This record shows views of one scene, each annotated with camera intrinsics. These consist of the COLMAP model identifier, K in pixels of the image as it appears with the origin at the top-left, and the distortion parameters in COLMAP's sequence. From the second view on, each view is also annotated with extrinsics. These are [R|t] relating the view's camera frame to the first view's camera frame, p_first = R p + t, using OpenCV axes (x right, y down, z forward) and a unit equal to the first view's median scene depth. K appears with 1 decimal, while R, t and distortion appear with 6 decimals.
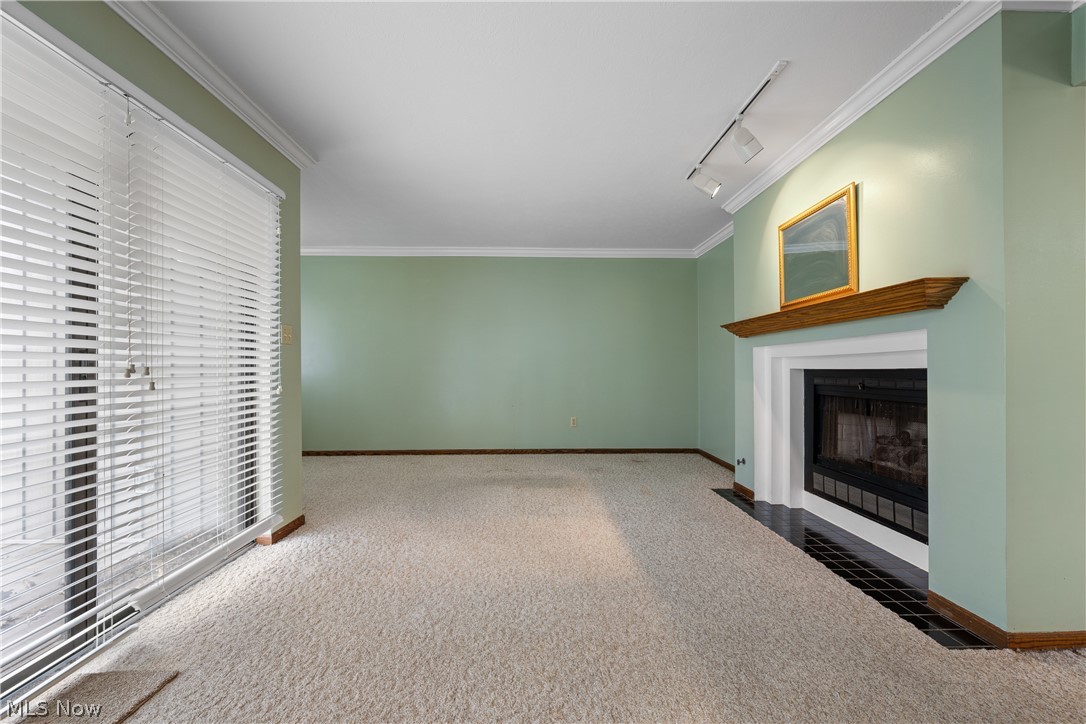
lens RADIAL K [[427.7, 0, 547.4], [0, 427.7, 366.0], [0, 0, 1]] dist [-0.000621, -0.000287]
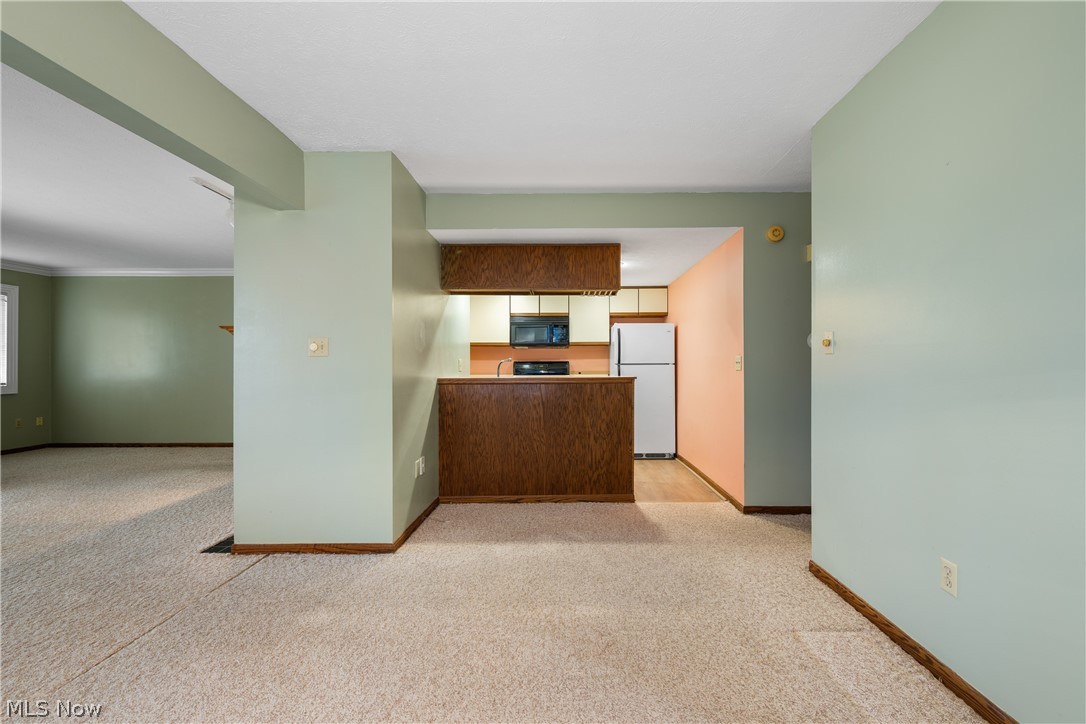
lens RADIAL K [[447.4, 0, 549.5], [0, 447.4, 365.5], [0, 0, 1]] dist [-0.002398, 0.000460]
pose [[0.999718, 0.001907, -0.023661, 1.323541], [-0.001888, 0.999998, 0.000834, -0.038430], [0.023663, -0.000789, 0.999720, -0.393298]]
